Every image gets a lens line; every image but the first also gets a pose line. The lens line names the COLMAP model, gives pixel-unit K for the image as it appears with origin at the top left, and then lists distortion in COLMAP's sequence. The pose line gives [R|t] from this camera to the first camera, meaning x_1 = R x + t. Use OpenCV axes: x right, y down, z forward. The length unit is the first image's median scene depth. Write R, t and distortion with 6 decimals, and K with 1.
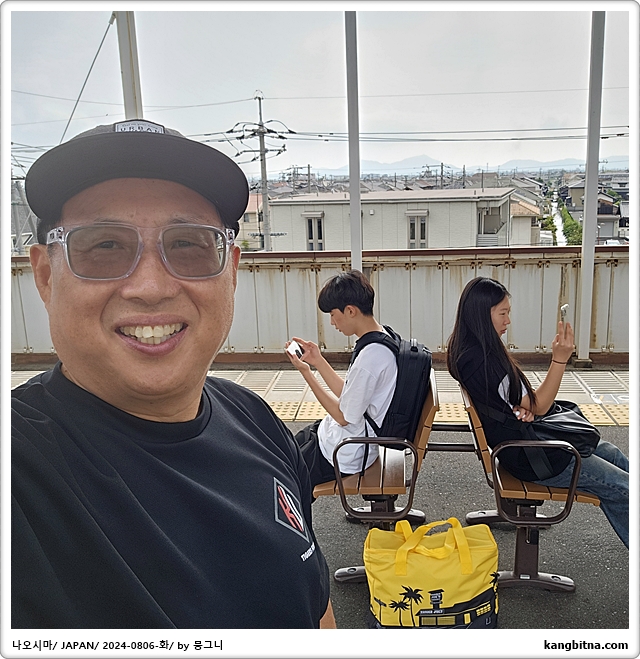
lens RADIAL K [[784.0, 0, 320.5], [0, 784.0, 300.0], [0, 0, 1]] dist [0.179323, -0.669054]
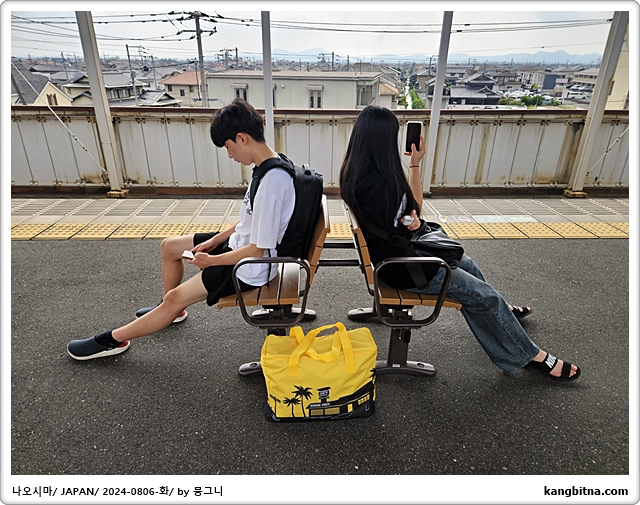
lens RADIAL K [[413.5, 0, 306.0], [0, 413.5, 251.9], [0, 0, 1]] dist [0.039570, 0.000244]
pose [[0.995140, -0.011843, 0.097752, 0.056059], [-0.008369, 0.978976, 0.203804, 0.045983], [-0.098111, -0.203632, 0.974119, 0.403184]]
